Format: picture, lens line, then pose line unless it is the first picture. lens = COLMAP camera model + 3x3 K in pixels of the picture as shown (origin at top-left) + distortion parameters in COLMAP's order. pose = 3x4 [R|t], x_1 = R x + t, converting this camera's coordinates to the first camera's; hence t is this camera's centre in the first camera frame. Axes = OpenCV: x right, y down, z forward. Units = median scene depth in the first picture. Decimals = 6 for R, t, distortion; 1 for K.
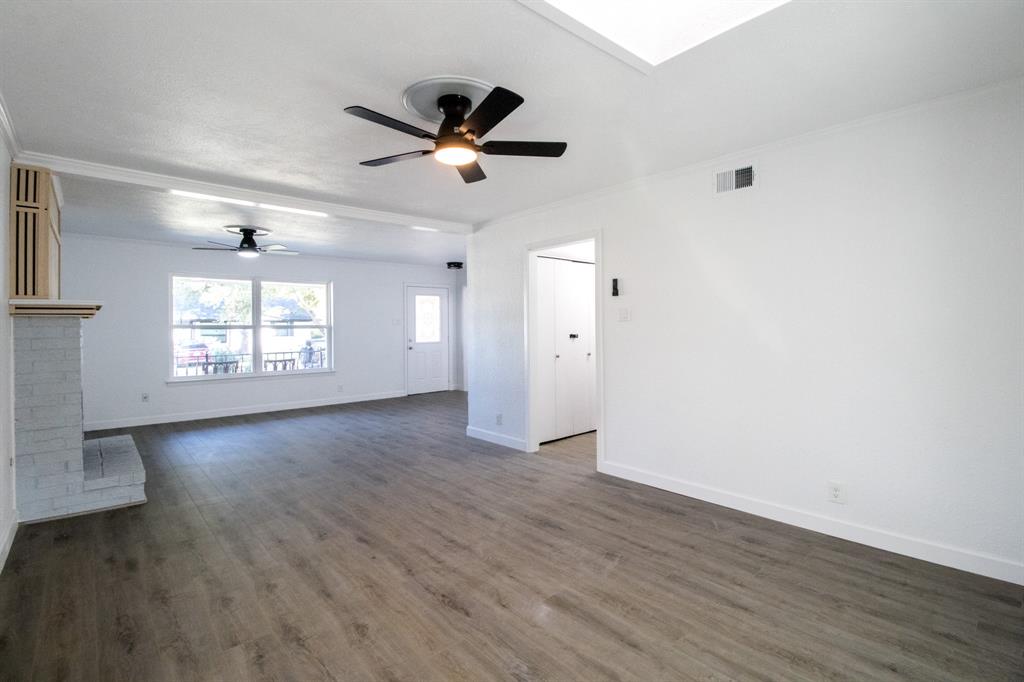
lens RADIAL K [[476.7, 0, 507.4], [0, 476.7, 325.2], [0, 0, 1]] dist [-0.002208, -0.000684]
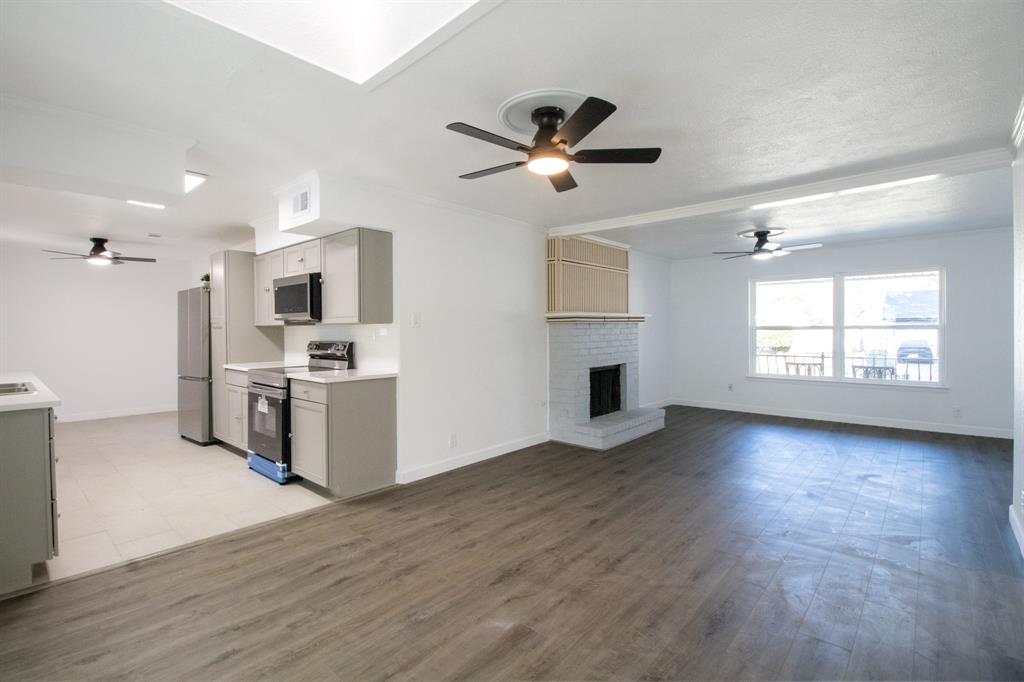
lens RADIAL K [[476.7, 0, 507.4], [0, 476.7, 325.2], [0, 0, 1]] dist [-0.002208, -0.000684]
pose [[0.112543, -0.004952, -0.993634, 0.812993], [0.007657, 0.999962, -0.004116, -0.004682], [0.993617, -0.007145, 0.112577, 0.703112]]
